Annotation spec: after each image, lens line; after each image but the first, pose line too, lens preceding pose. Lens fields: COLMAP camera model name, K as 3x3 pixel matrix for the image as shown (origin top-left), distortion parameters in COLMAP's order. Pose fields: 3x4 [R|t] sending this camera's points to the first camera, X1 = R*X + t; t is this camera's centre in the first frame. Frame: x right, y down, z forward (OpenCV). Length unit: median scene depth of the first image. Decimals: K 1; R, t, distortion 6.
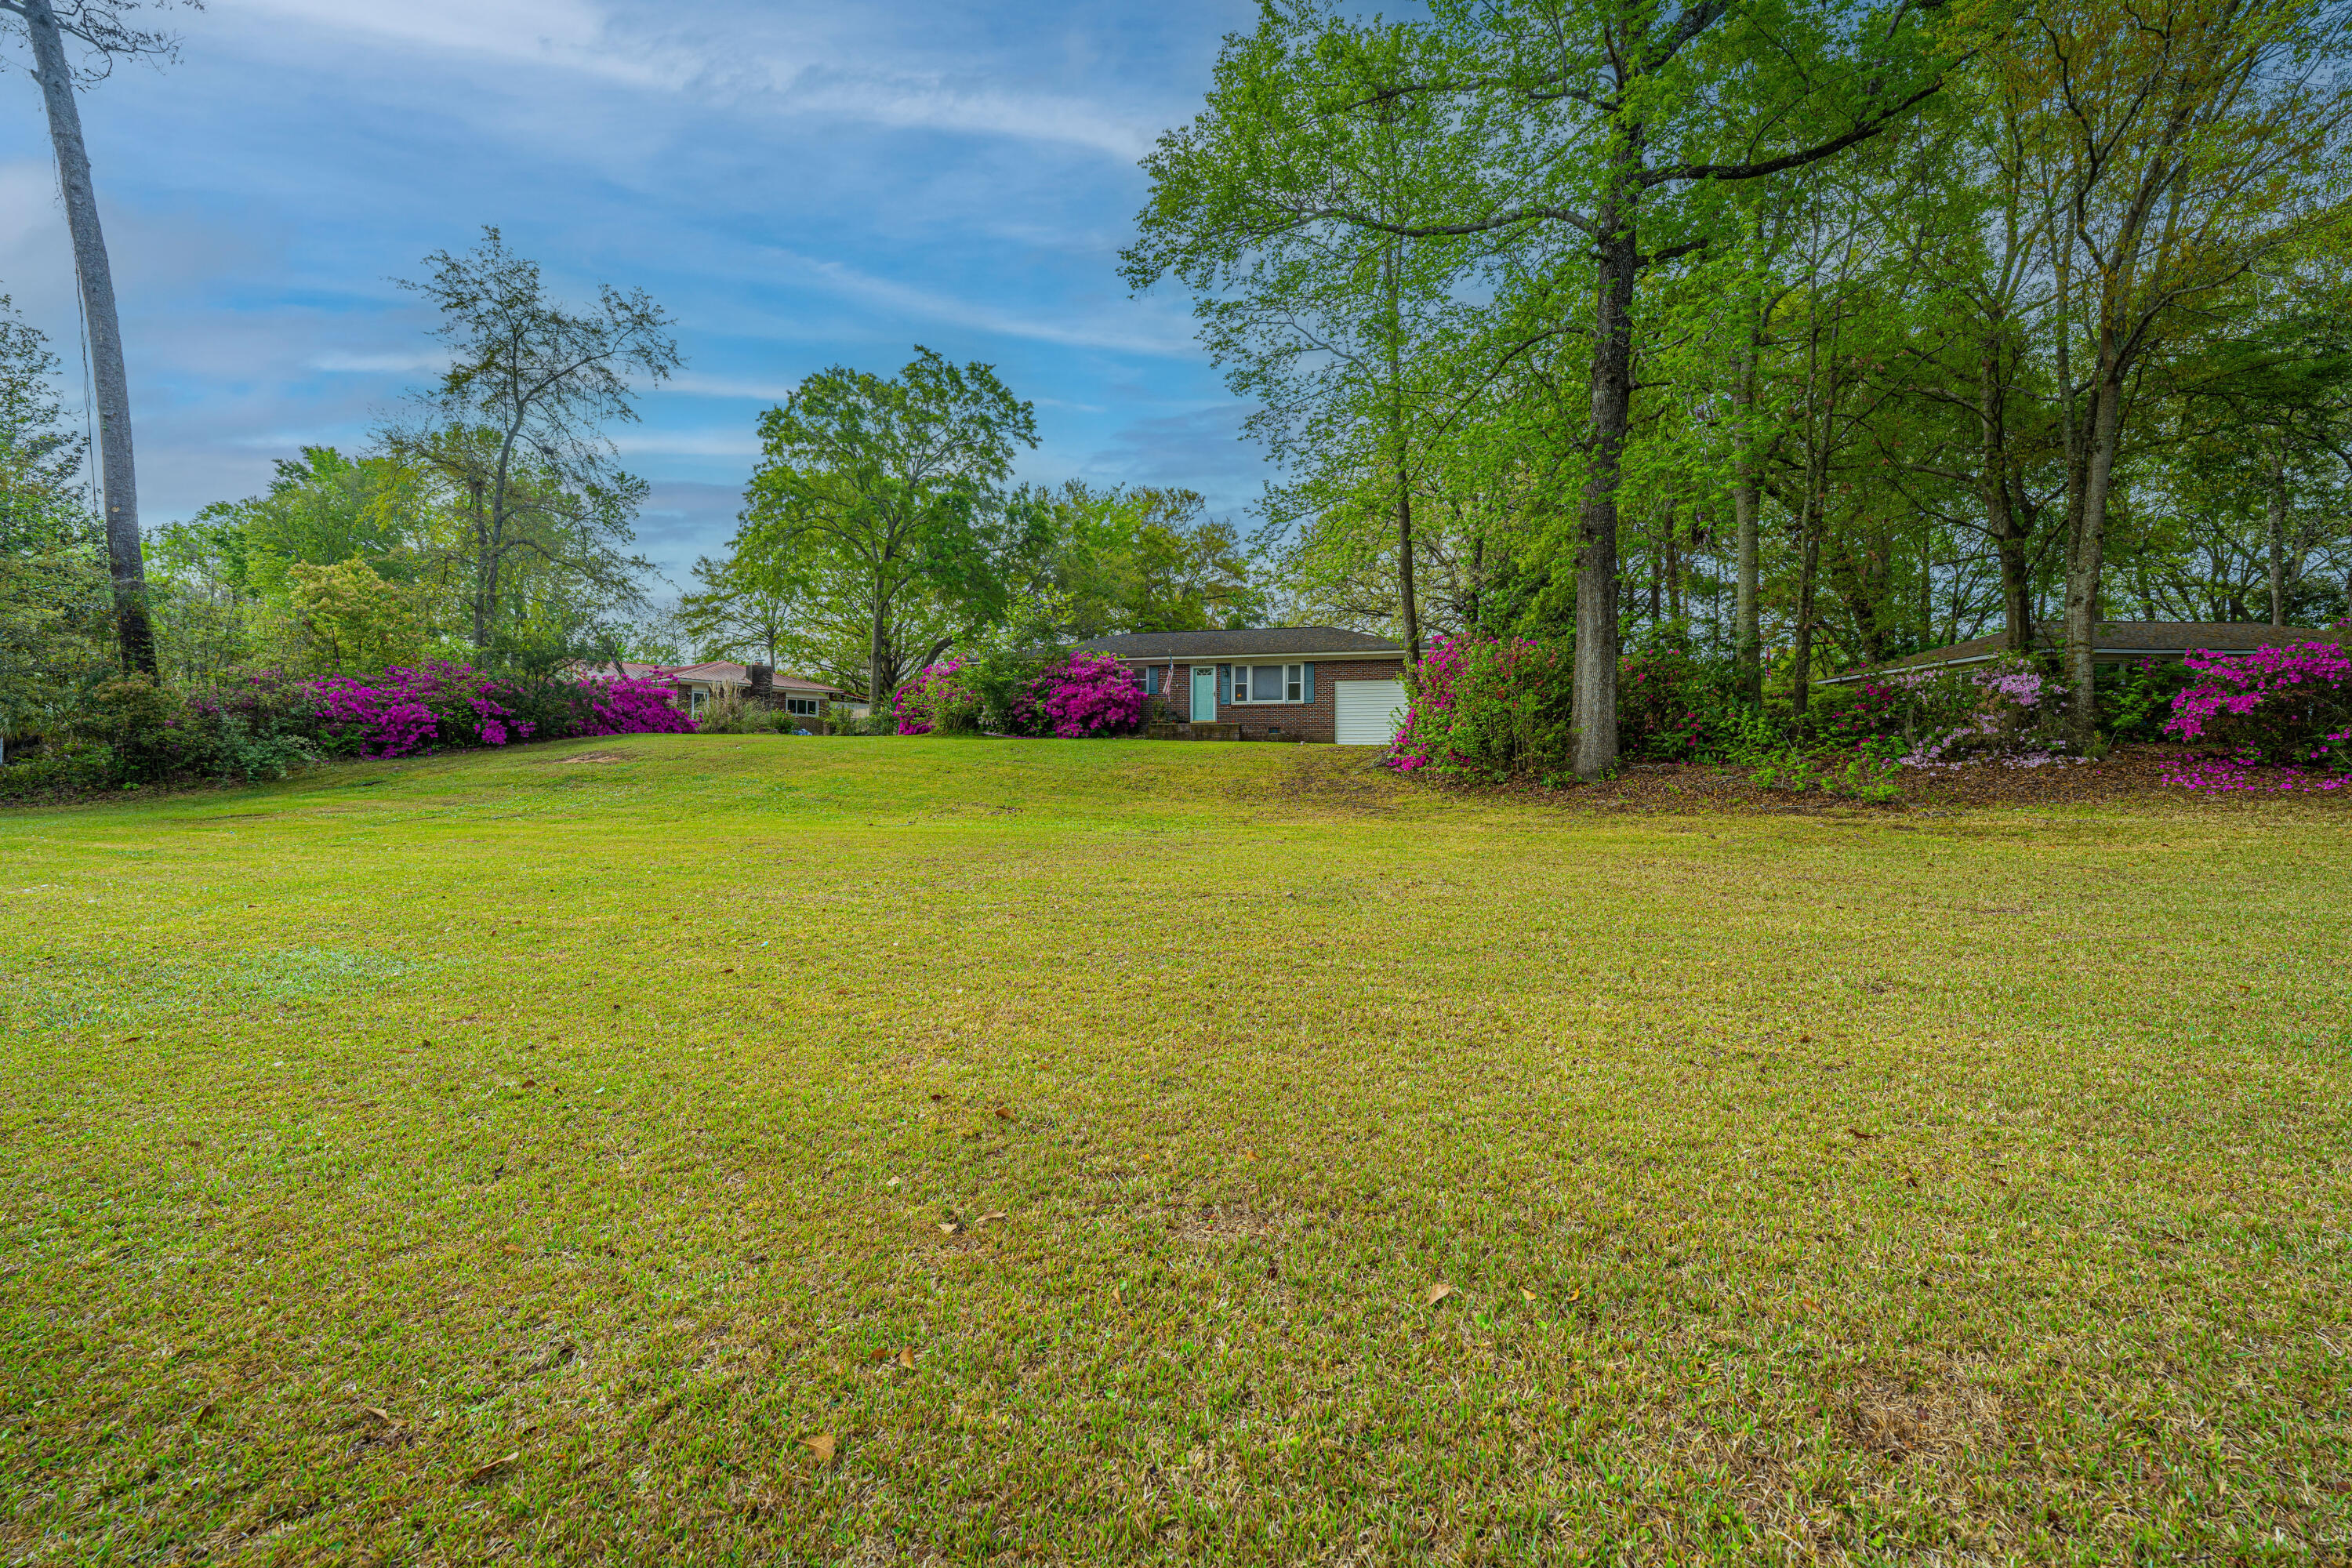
lens RADIAL K [[944.8, 0, 1193.6], [0, 944.8, 749.4], [0, 0, 1]] dist [-0.007336, 0.000046]
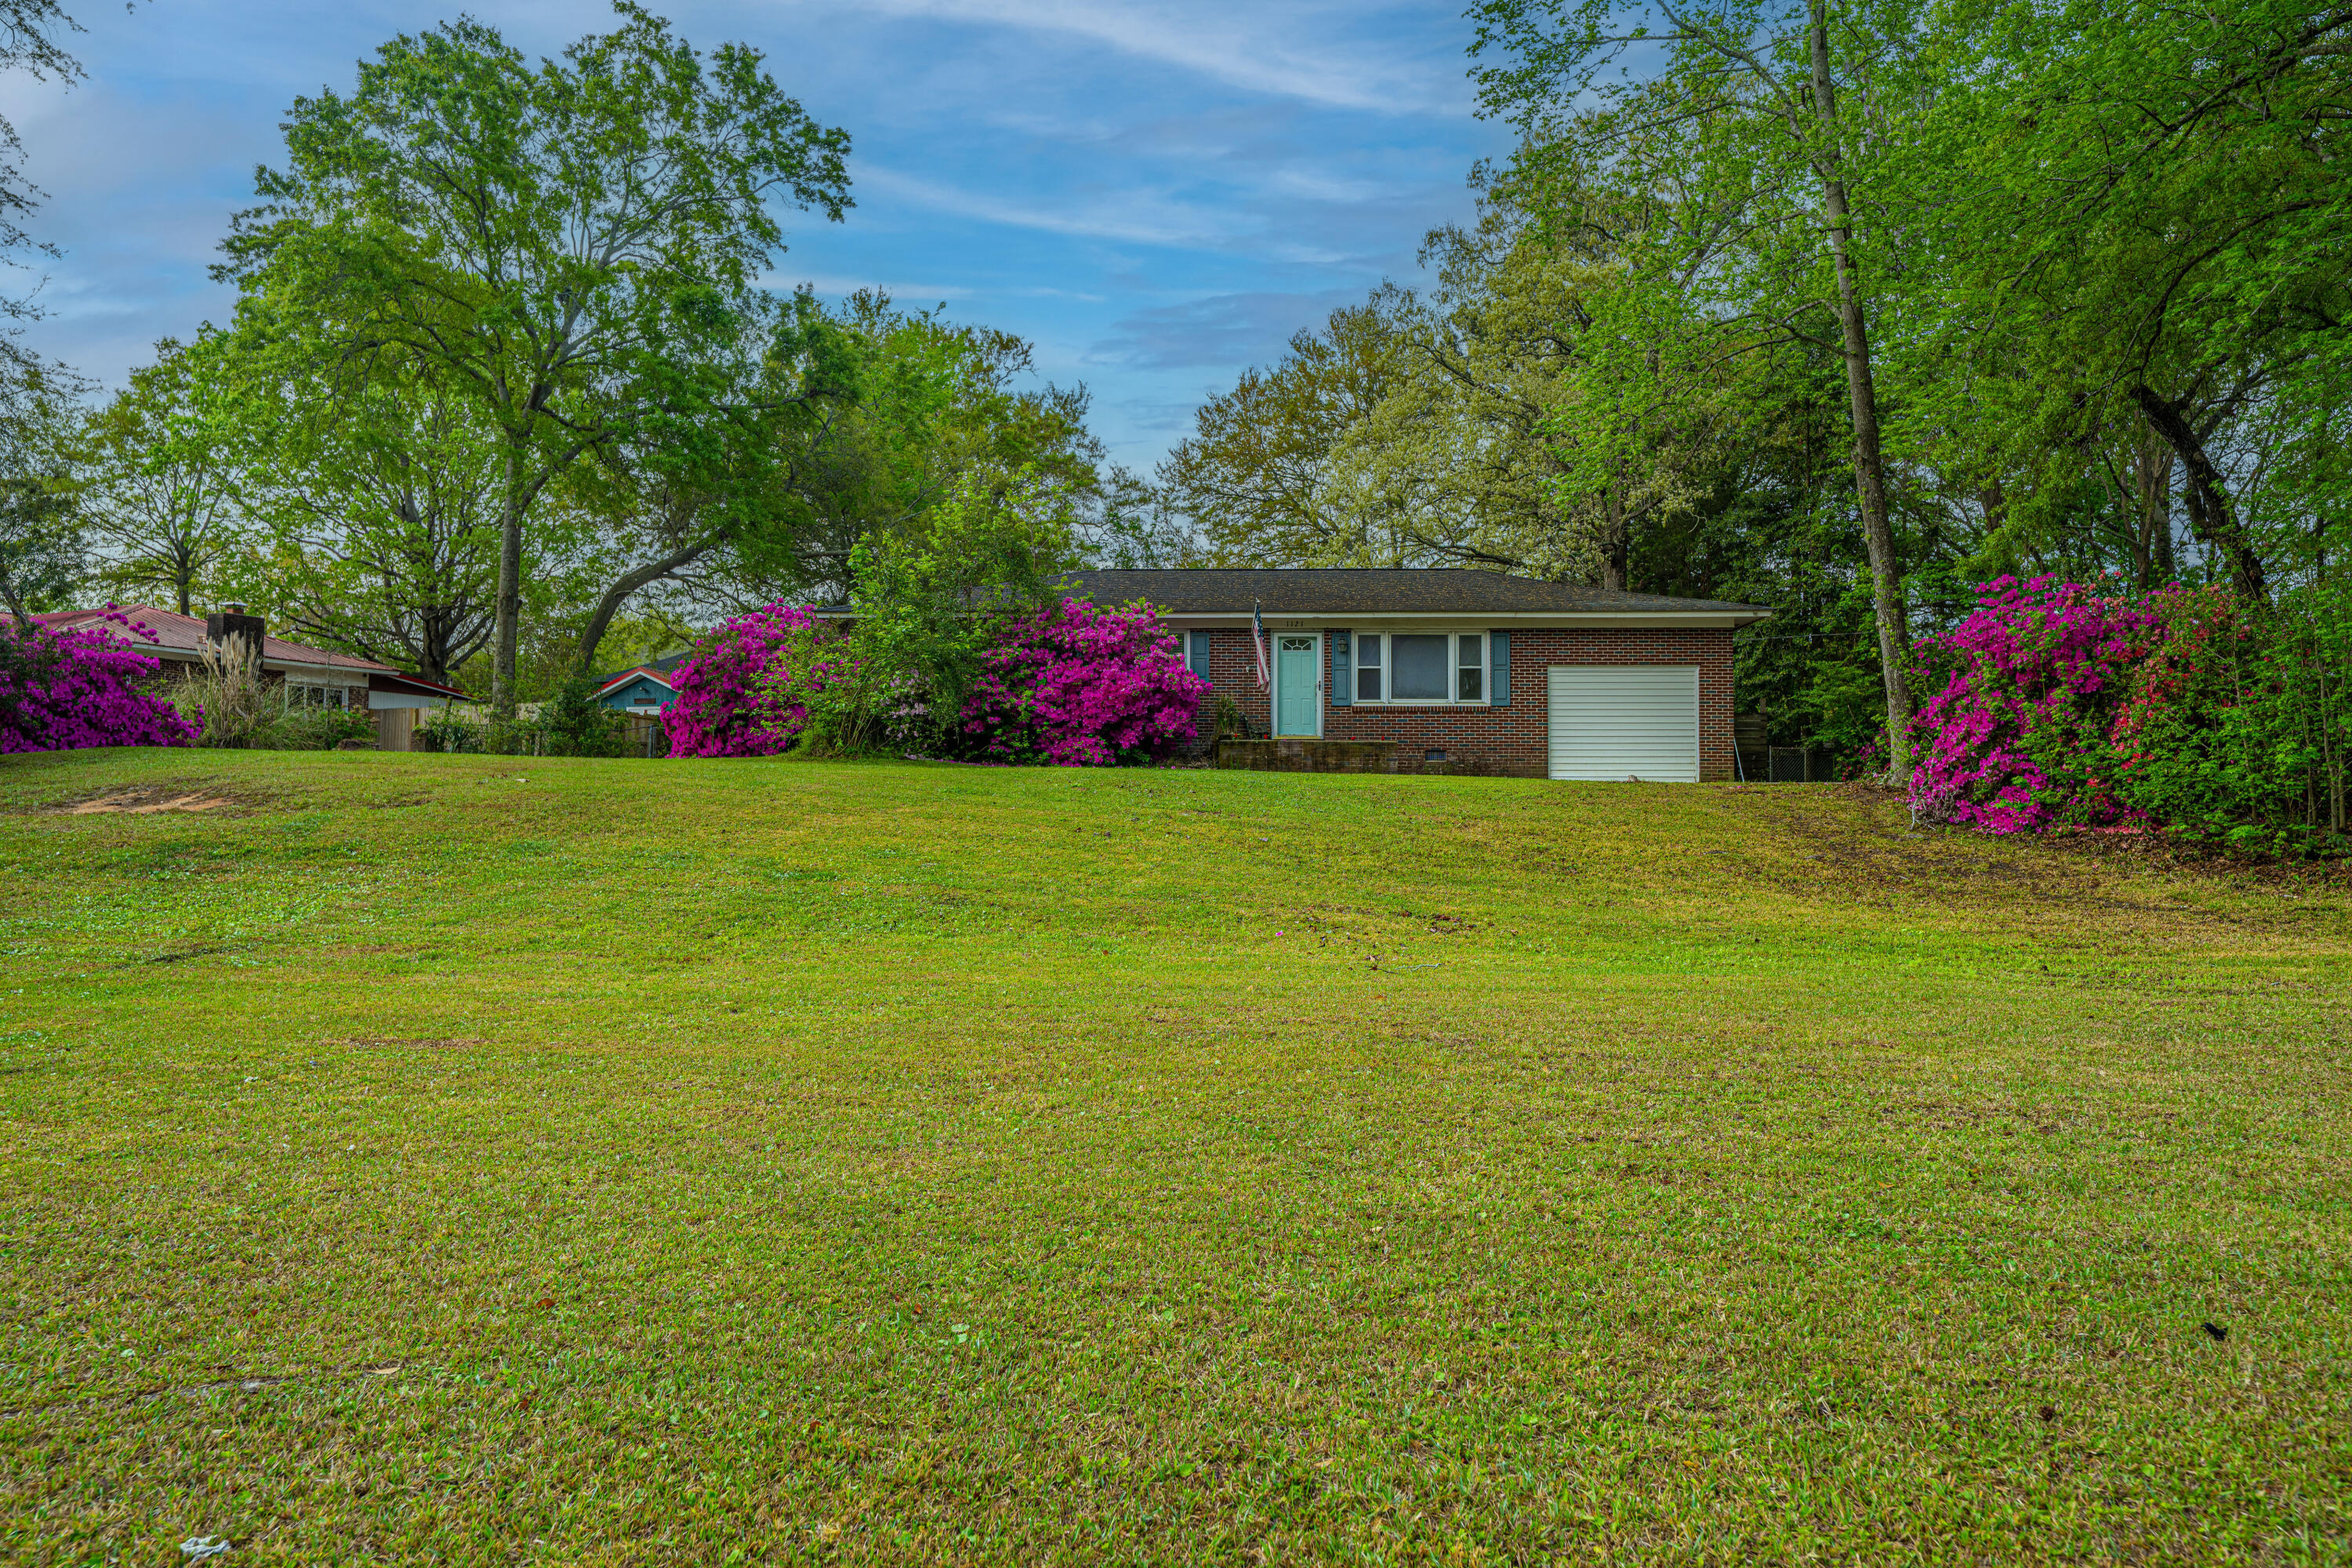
lens RADIAL K [[1579.3, 0, 1191.5], [0, 1579.3, 787.1], [0, 0, 1]] dist [-0.001833, -0.002775]
pose [[0.979511, 0.006655, 0.201282, -0.452007], [-0.006314, 0.999977, -0.002334, 0.002989], [-0.201293, 0.001015, 0.979531, 0.270882]]
